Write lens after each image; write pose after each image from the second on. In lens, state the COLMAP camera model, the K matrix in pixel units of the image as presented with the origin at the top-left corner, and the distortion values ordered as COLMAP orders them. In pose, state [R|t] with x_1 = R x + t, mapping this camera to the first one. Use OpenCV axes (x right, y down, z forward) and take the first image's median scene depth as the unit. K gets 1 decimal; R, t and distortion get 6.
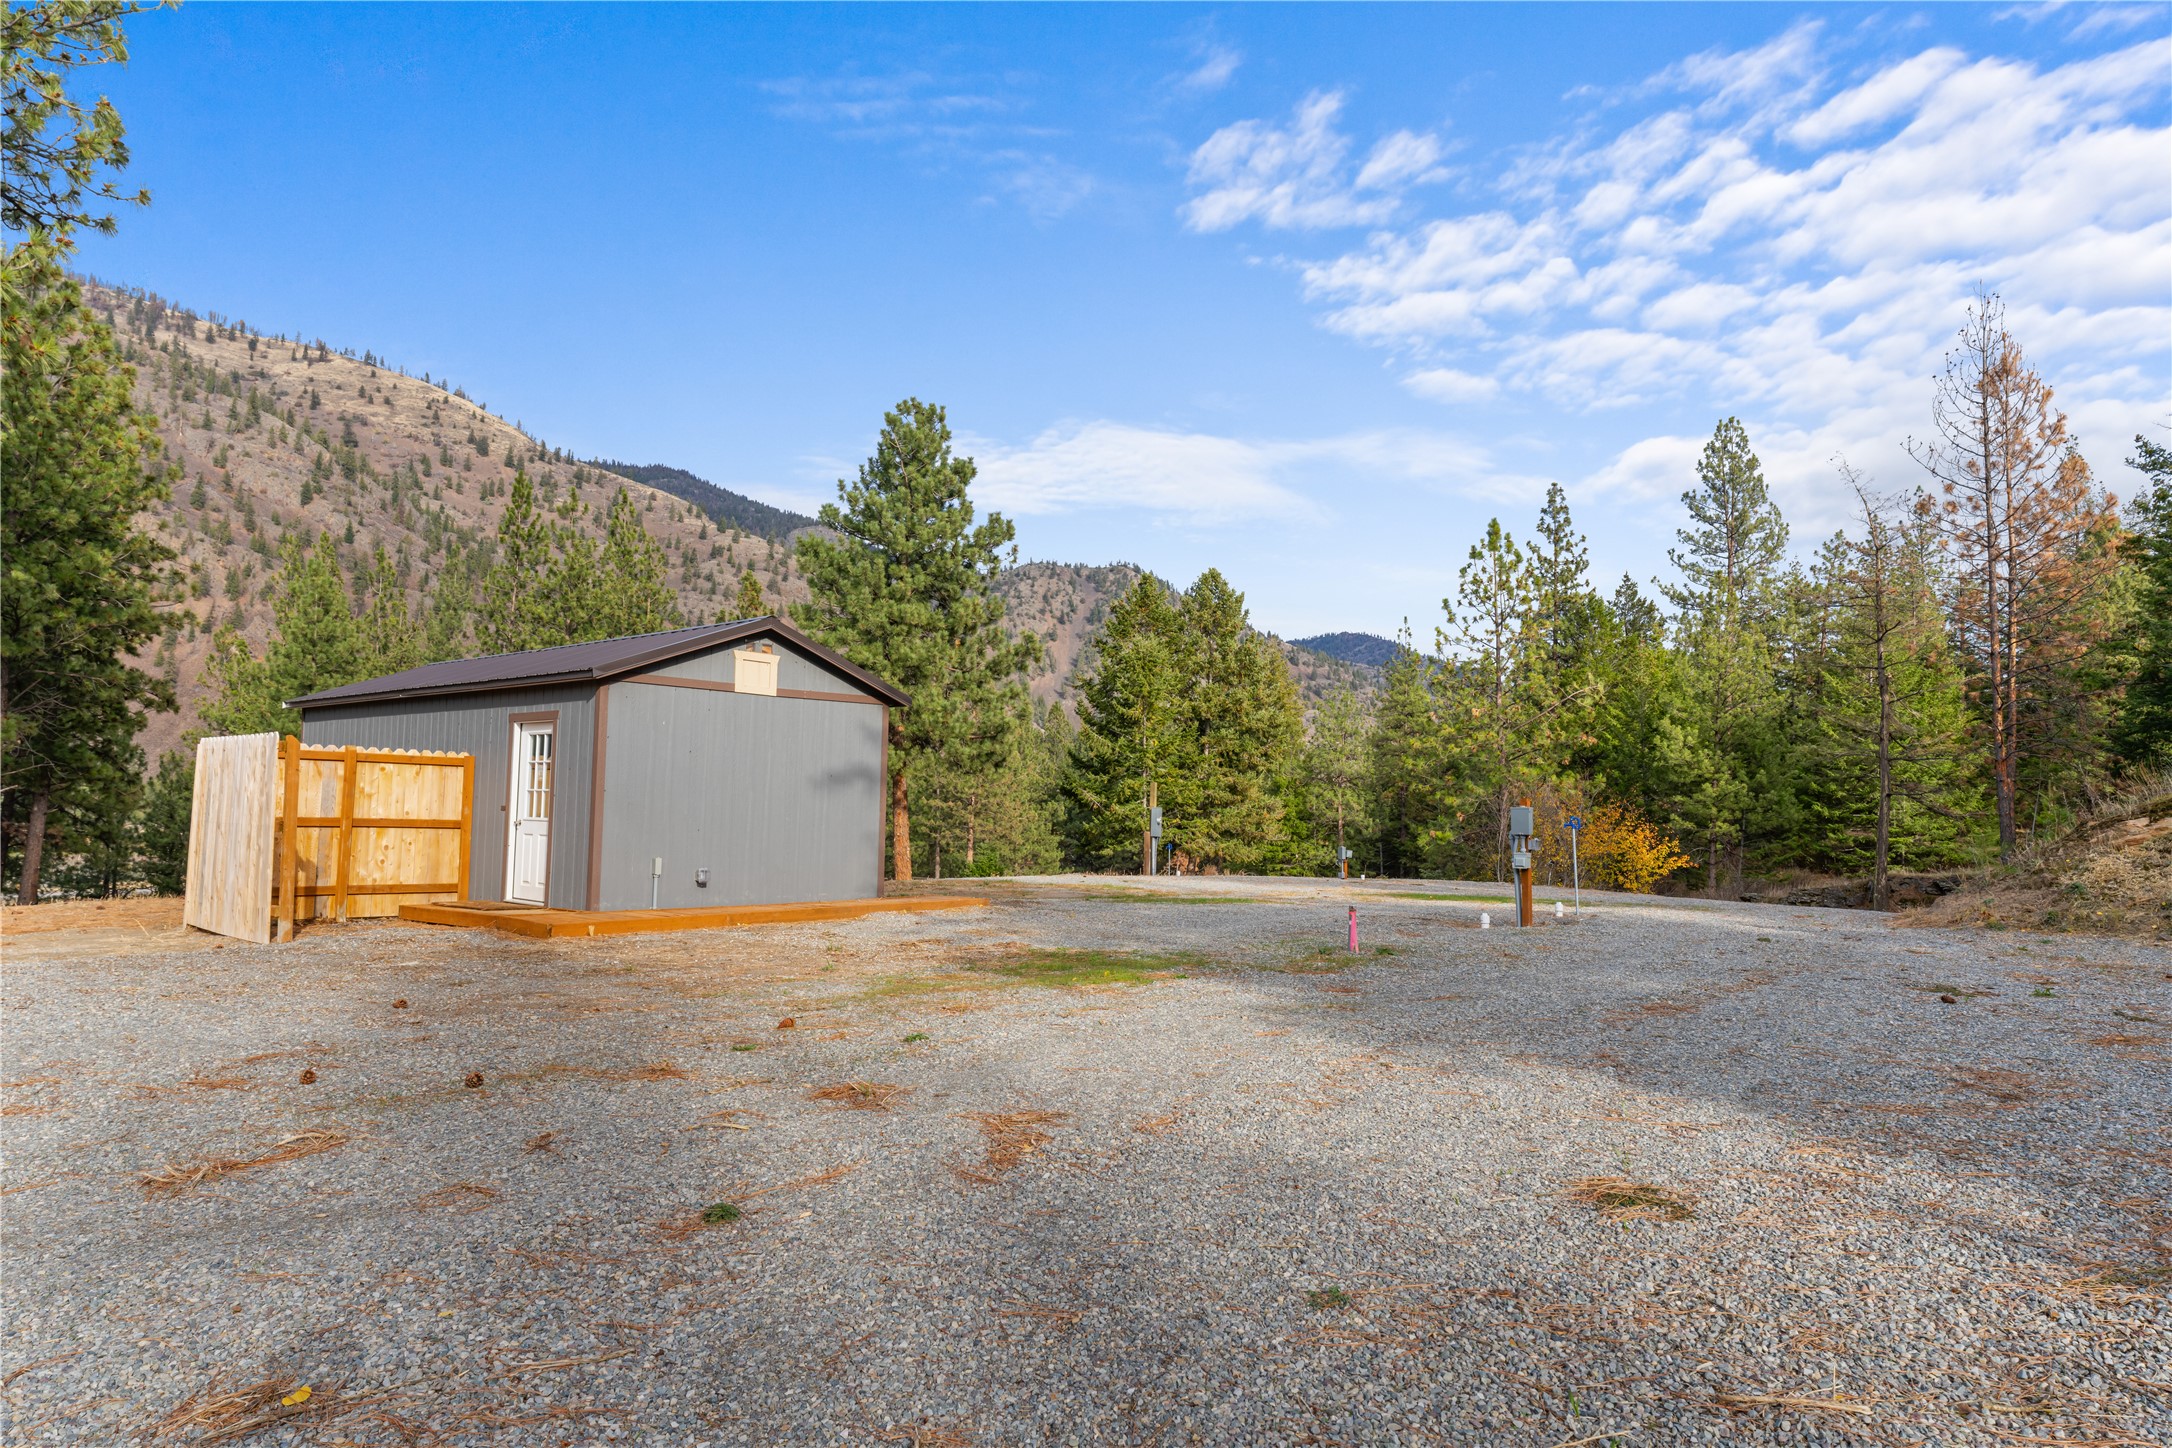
lens RADIAL K [[1348.9, 0, 1086.0], [0, 1348.9, 724.0], [0, 0, 1]] dist [0.004579, 0.001368]
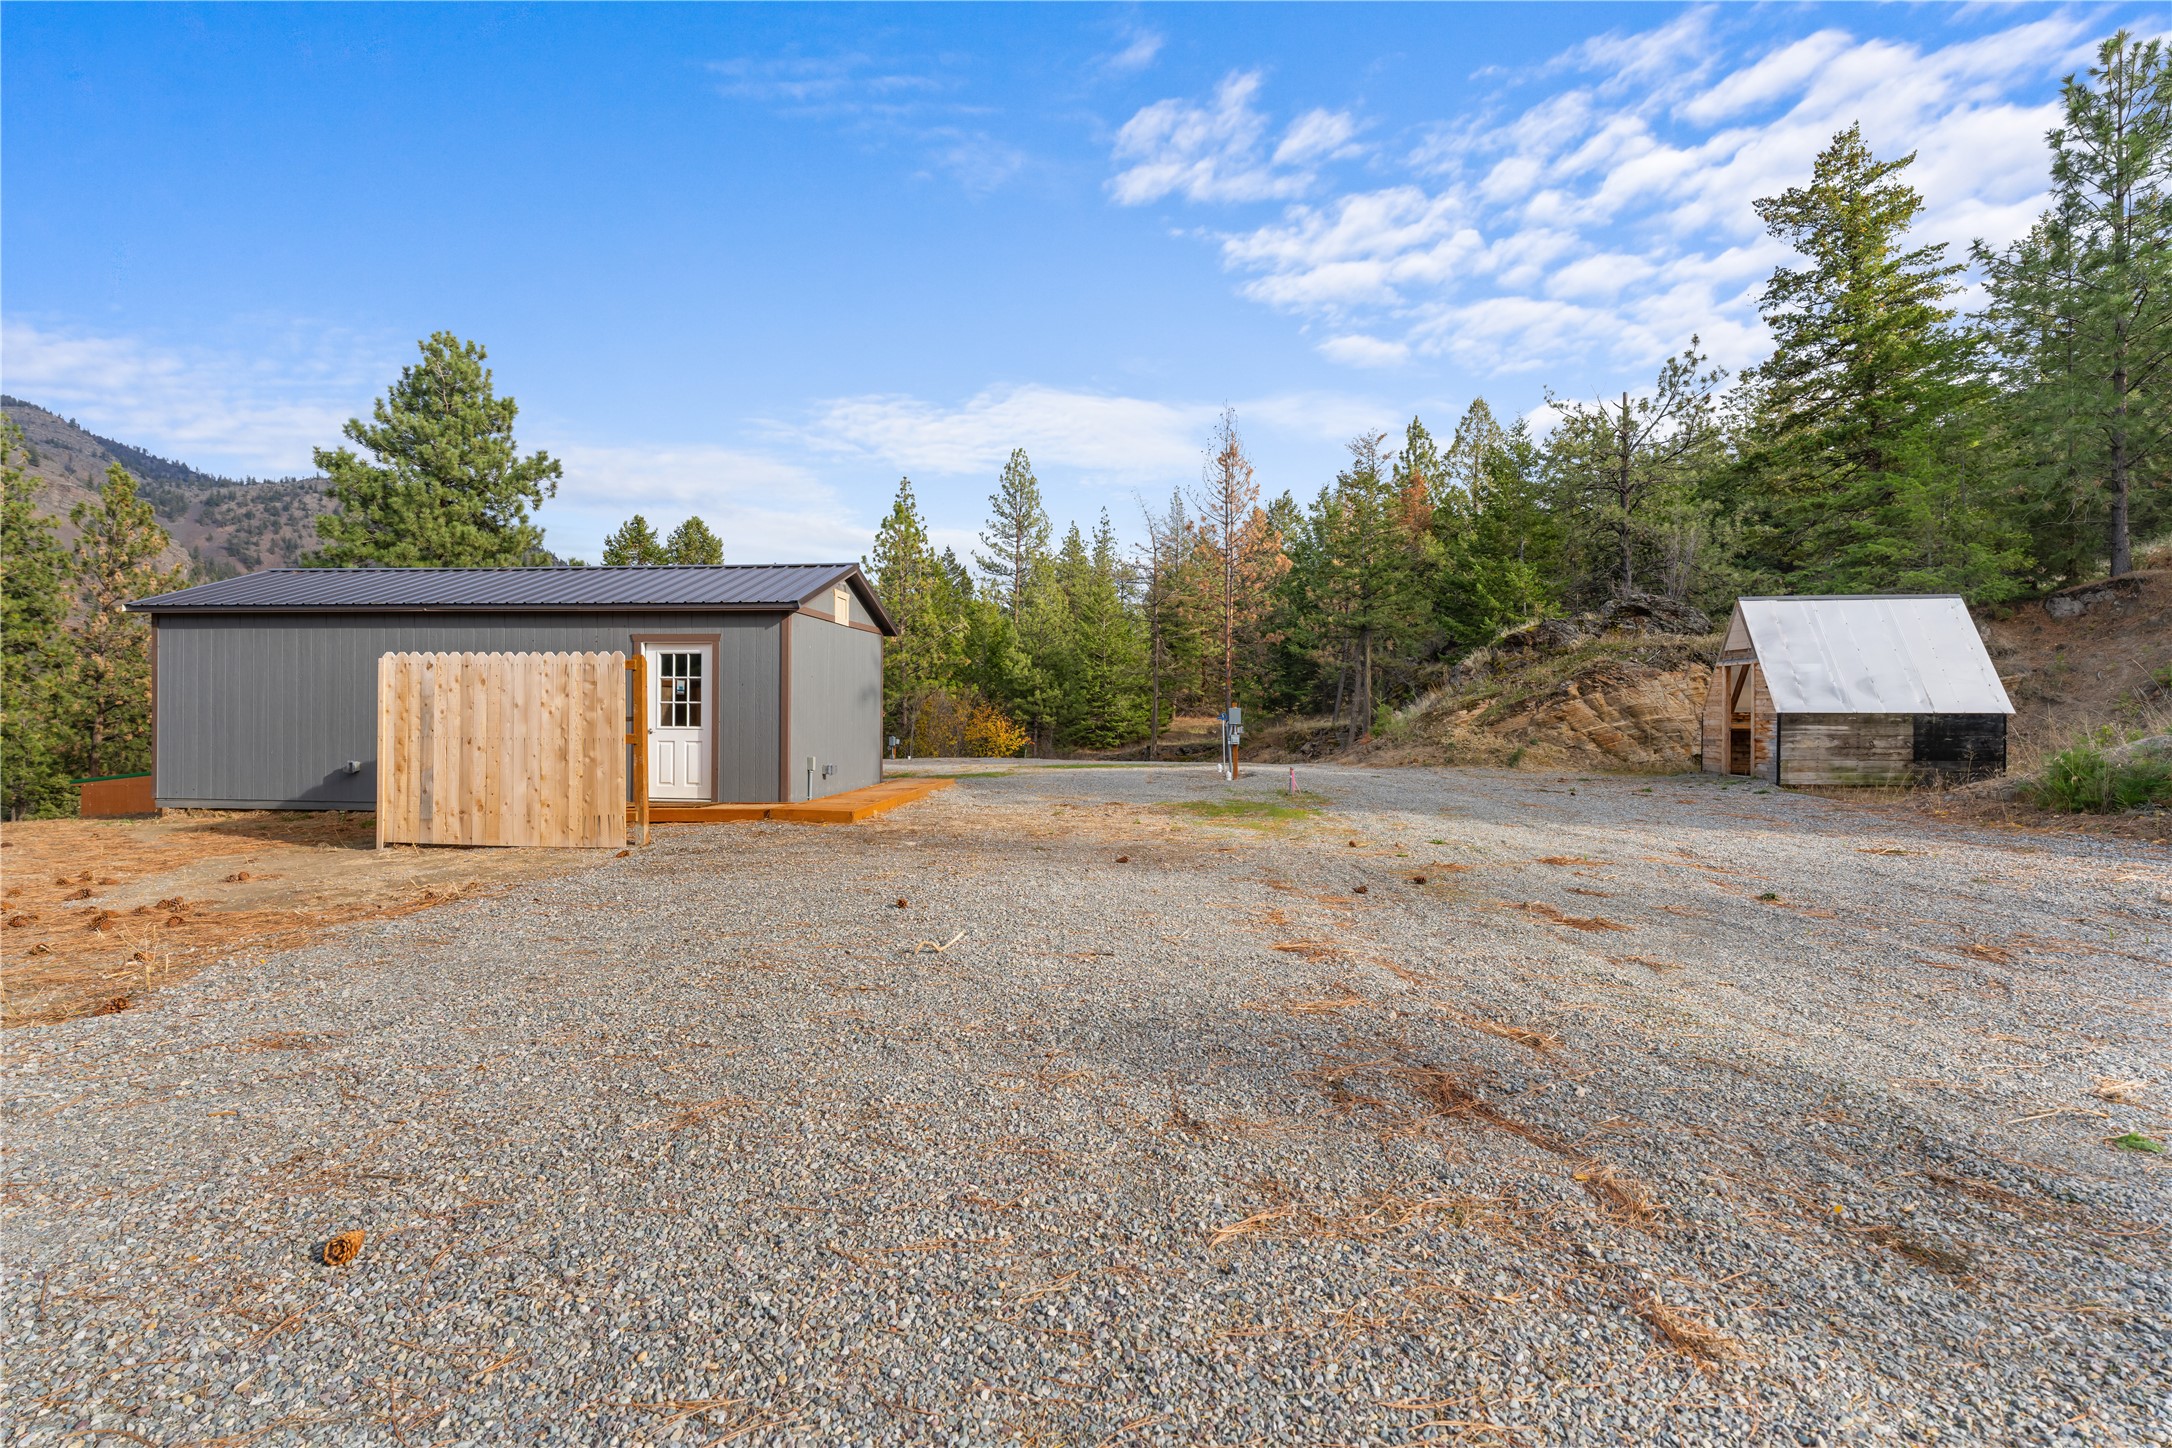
lens RADIAL K [[1012.3, 0, 1086.0], [0, 1012.3, 724.0], [0, 0, 1]] dist [-0.001553, -0.000125]
pose [[0.805951, -0.019637, 0.591657, -0.191473], [-0.027233, 0.997162, 0.070192, -0.000651], [-0.591356, -0.072684, 0.803128, 0.031292]]
